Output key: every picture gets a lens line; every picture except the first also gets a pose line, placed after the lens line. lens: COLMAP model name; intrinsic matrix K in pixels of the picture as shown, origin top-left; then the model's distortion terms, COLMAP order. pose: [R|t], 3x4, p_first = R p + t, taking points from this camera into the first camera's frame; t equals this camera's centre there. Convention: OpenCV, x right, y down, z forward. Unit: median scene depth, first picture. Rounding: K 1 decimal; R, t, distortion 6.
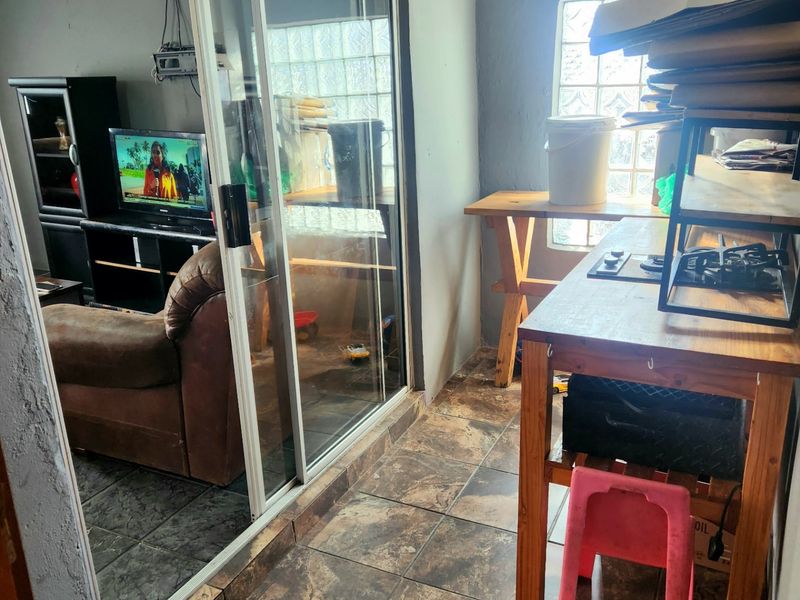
lens RADIAL K [[712.2, 0, 398.1], [0, 712.2, 303.8], [0, 0, 1]] dist [0.080748, -0.076132]
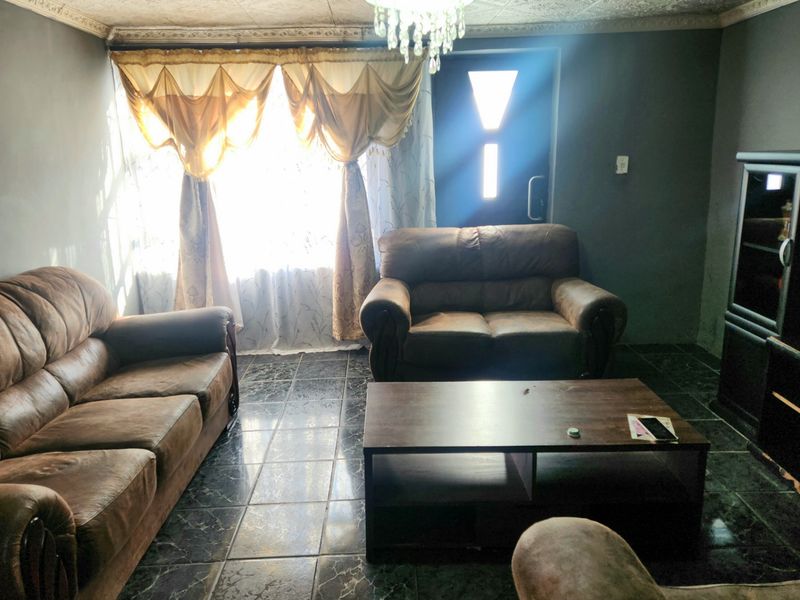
lens RADIAL K [[593.4, 0, 396.6], [0, 593.4, 283.9], [0, 0, 1]] dist [0.081540, -0.074938]
pose [[0.469731, 0.212614, -0.856825, -0.091659], [-0.276045, 0.957271, 0.086205, -0.115663], [0.838542, 0.196029, 0.508350, 0.343238]]
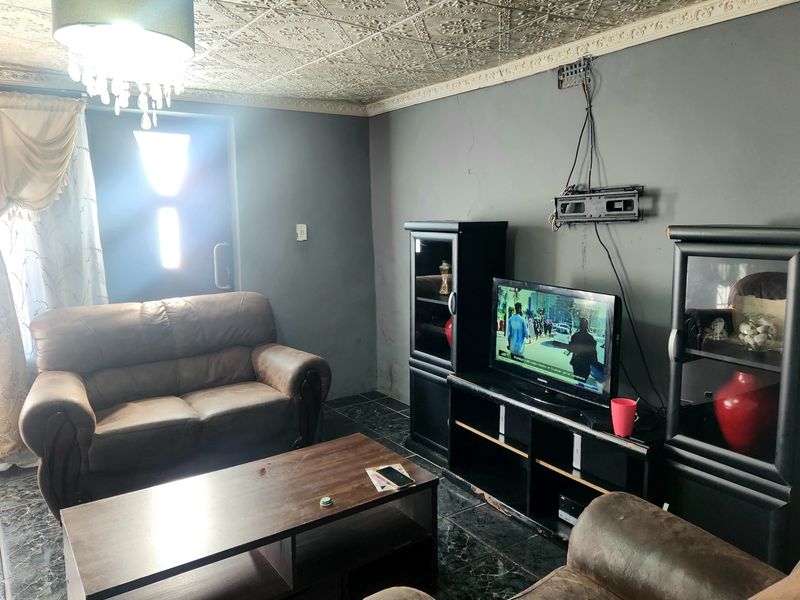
lens RADIAL K [[593.4, 0, 414.2], [0, 593.4, 294.0], [0, 0, 1]] dist [0.081540, -0.074938]
pose [[0.887267, 0.082368, -0.453842, -0.151075], [-0.162089, 0.976852, -0.139598, -0.103907], [0.431838, 0.197423, 0.880079, 0.315217]]
